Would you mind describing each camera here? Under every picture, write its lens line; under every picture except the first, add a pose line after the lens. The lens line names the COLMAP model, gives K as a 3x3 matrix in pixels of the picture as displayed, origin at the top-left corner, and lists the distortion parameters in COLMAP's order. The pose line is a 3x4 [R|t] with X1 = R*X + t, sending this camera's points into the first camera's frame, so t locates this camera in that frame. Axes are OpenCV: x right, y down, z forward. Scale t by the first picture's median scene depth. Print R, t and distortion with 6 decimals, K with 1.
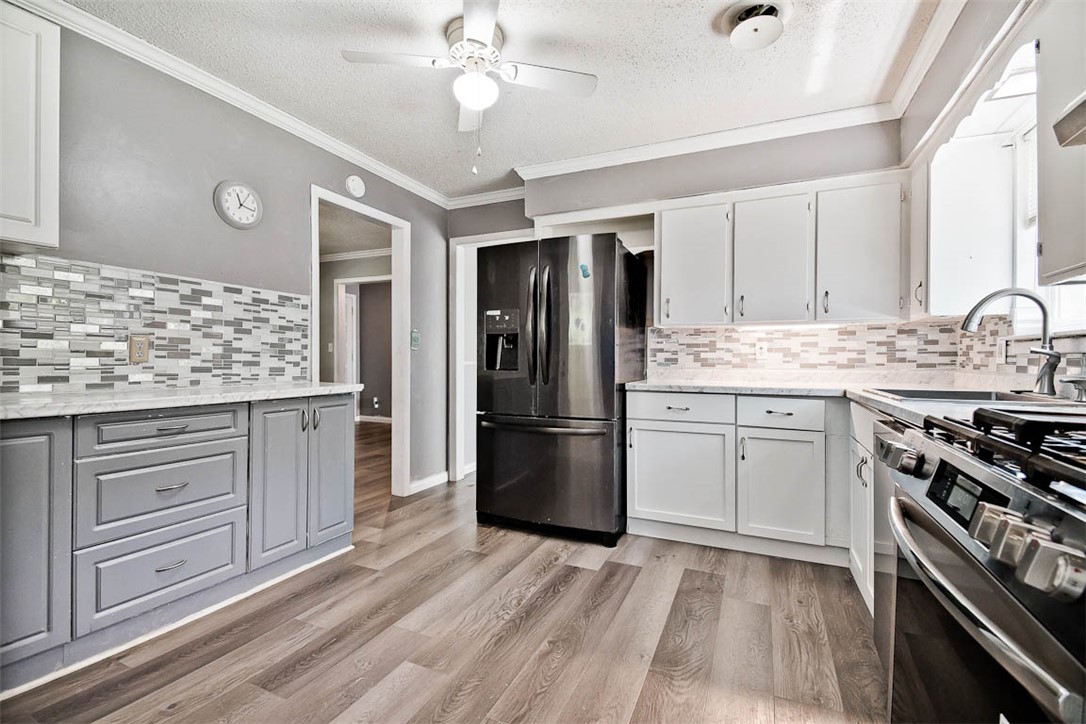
lens RADIAL K [[484.6, 0, 540.3], [0, 484.6, 366.2], [0, 0, 1]] dist [0.000736, -0.001903]
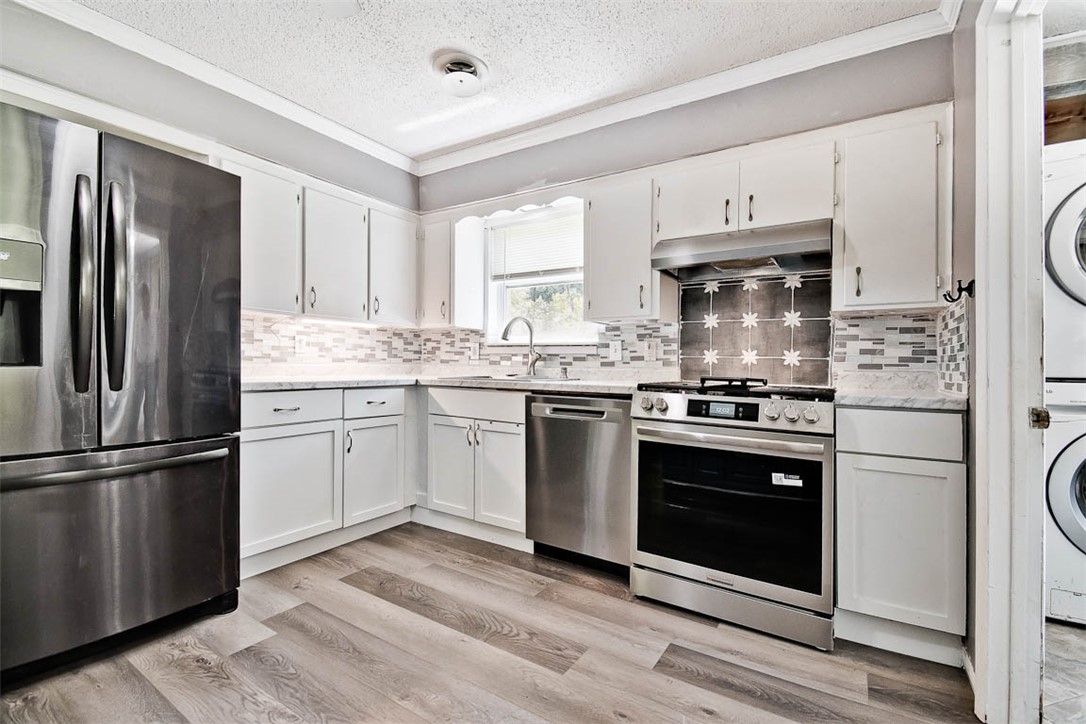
lens RADIAL K [[484.6, 0, 540.4], [0, 484.6, 359.8], [0, 0, 1]] dist [0.000736, -0.001903]
pose [[0.138376, 0.006420, 0.990359, -0.522431], [-0.001855, 0.999979, -0.006223, 0.005300], [-0.990378, -0.000976, 0.138385, 0.458553]]
